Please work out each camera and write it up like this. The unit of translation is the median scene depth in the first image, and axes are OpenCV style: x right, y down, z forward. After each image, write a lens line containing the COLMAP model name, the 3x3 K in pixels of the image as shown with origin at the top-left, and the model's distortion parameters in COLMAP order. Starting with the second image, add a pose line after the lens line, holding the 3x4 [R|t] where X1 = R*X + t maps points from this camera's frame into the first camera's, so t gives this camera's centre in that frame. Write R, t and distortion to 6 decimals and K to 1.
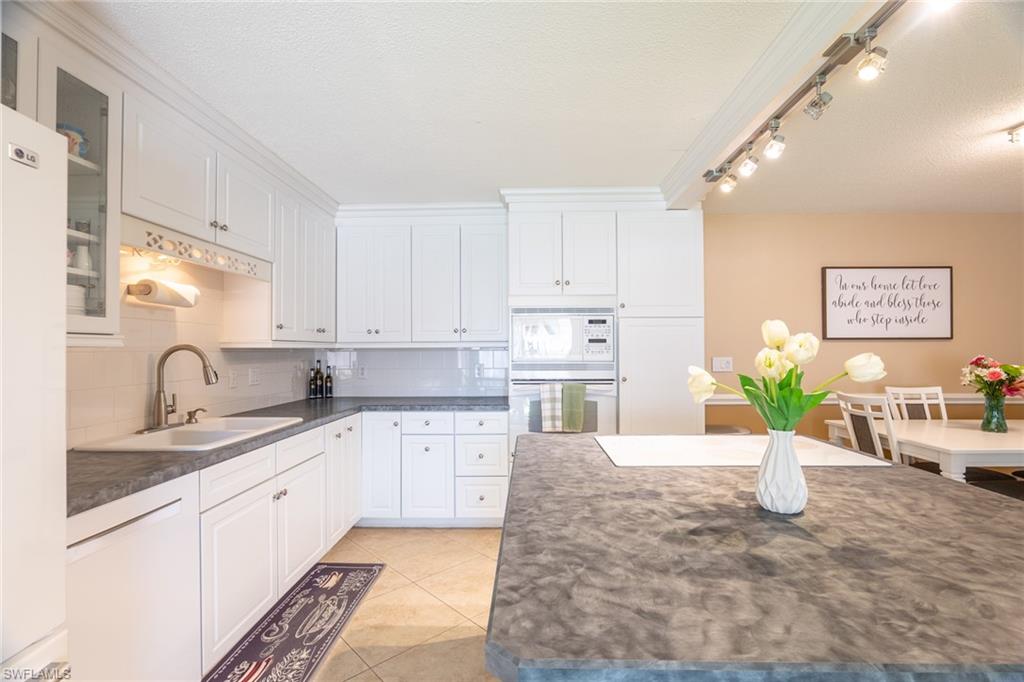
lens RADIAL K [[478.5, 0, 508.3], [0, 478.5, 347.0], [0, 0, 1]] dist [-0.005570, -0.000944]
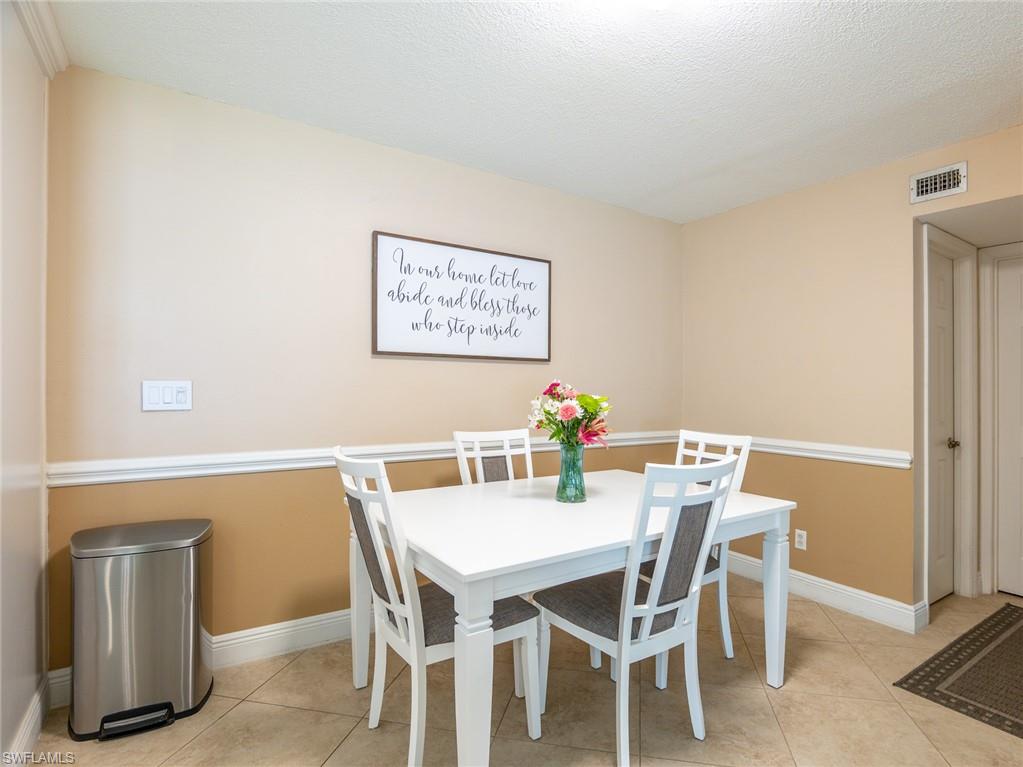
lens RADIAL K [[556.4, 0, 511.3], [0, 556.4, 378.6], [0, 0, 1]] dist [-0.014251, 0.002851]
pose [[0.833359, 0.017077, 0.552468, 0.423755], [-0.015164, 0.999853, -0.008032, 0.017751], [-0.552524, -0.001684, 0.833496, 0.331833]]
